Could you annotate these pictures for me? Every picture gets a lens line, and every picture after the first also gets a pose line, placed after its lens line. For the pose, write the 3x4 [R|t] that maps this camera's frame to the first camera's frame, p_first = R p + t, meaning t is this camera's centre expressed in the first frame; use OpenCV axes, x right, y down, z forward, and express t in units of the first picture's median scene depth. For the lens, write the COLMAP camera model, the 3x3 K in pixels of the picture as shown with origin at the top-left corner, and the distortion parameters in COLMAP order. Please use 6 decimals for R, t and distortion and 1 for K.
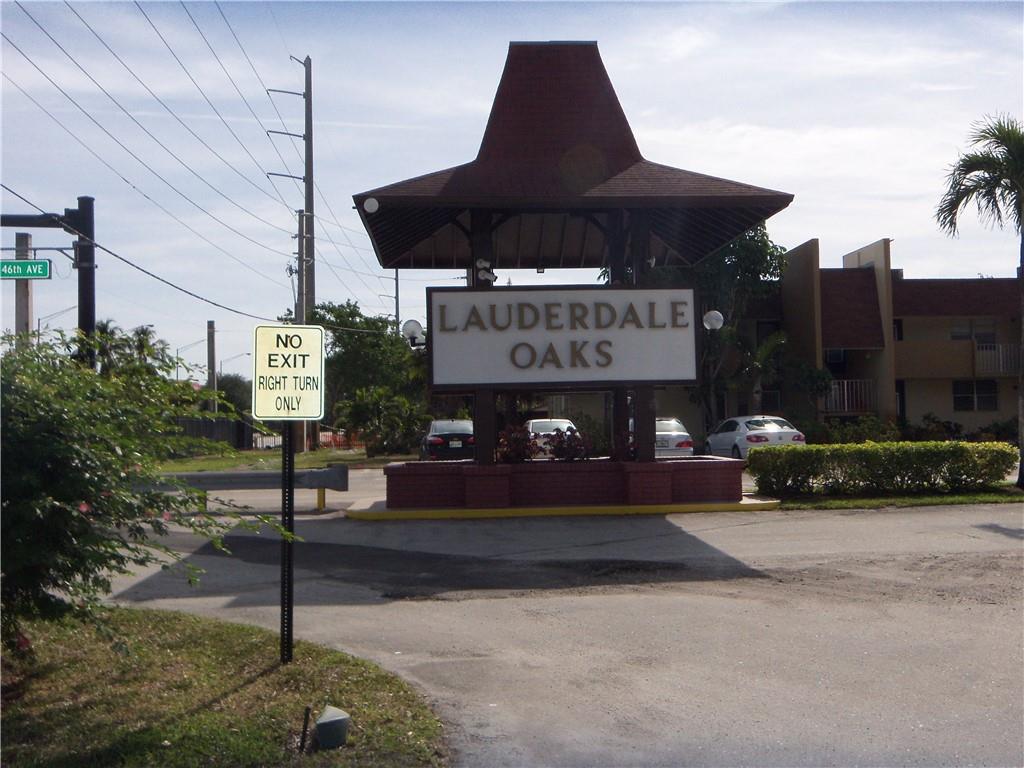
lens RADIAL K [[1070.5, 0, 513.0], [0, 1070.5, 359.0], [0, 0, 1]] dist [-0.013605, 0.000000]
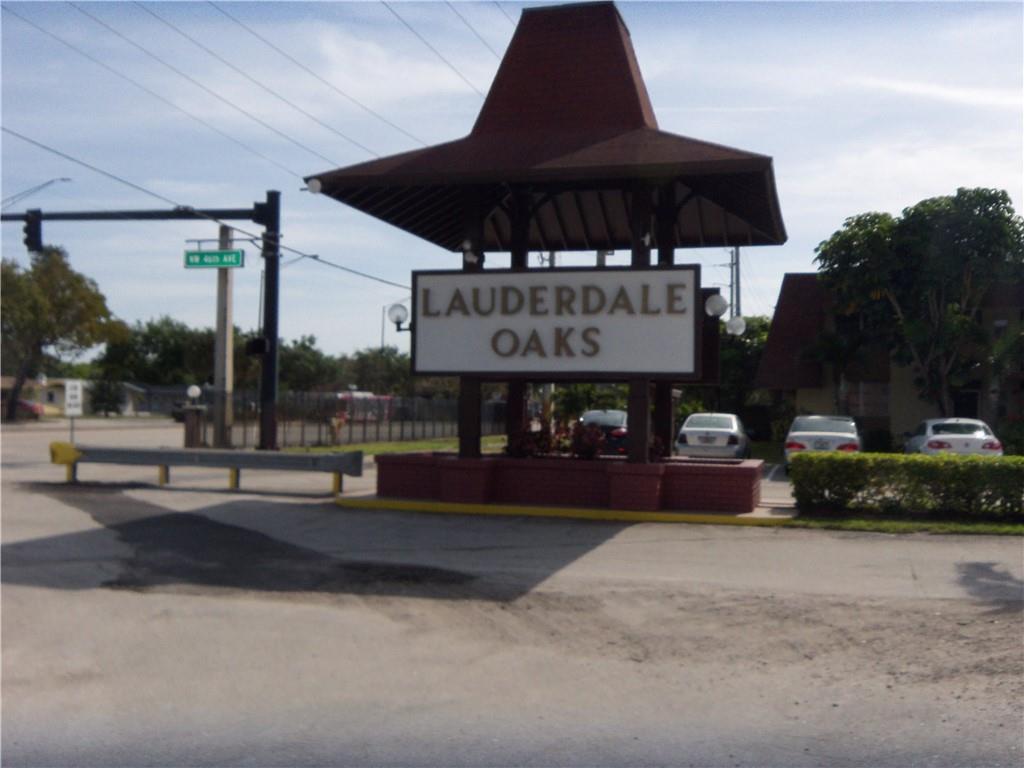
lens RADIAL K [[1070.5, 0, 493.9], [0, 1070.5, 369.9], [0, 0, 1]] dist [-0.013605, 0.000000]
pose [[0.938630, 0.022820, -0.344170, 0.311296], [-0.015618, 0.999597, 0.023685, -0.001252], [0.344572, -0.016857, 0.938608, 0.112181]]
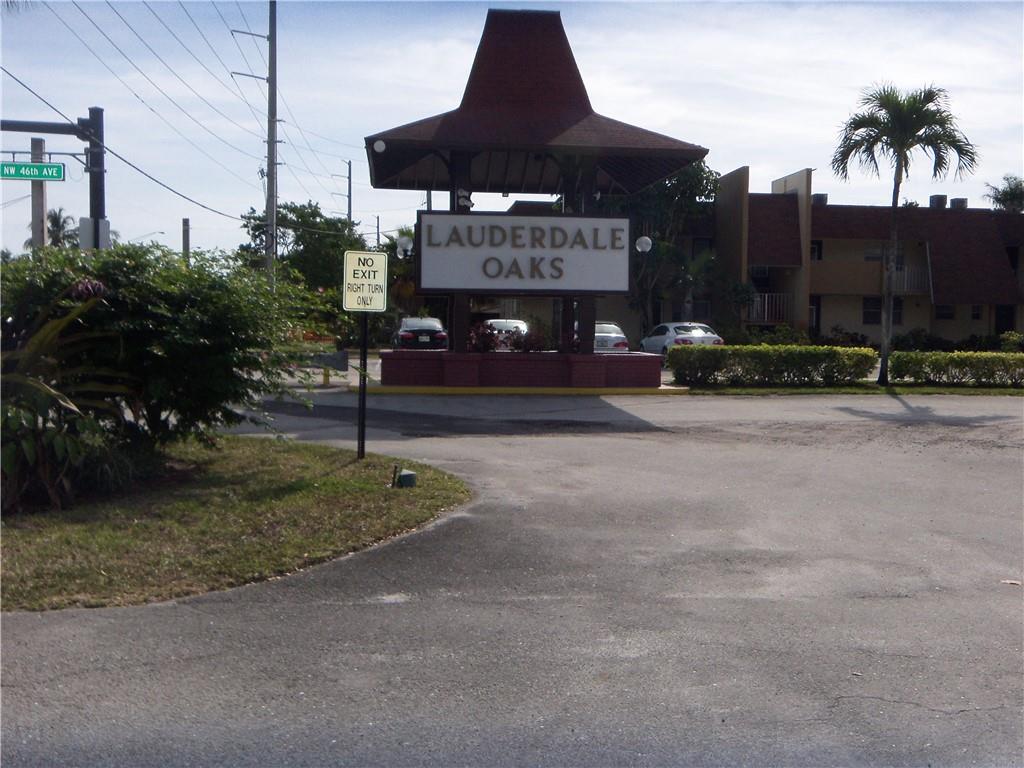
lens RADIAL K [[1070.5, 0, 506.7], [0, 1070.5, 362.4], [0, 0, 1]] dist [-0.013605, 0.000000]
pose [[0.998532, 0.028683, 0.045951, -0.027951], [-0.032883, 0.995083, 0.093422, -0.009939], [-0.043045, -0.094796, 0.994566, -0.256429]]
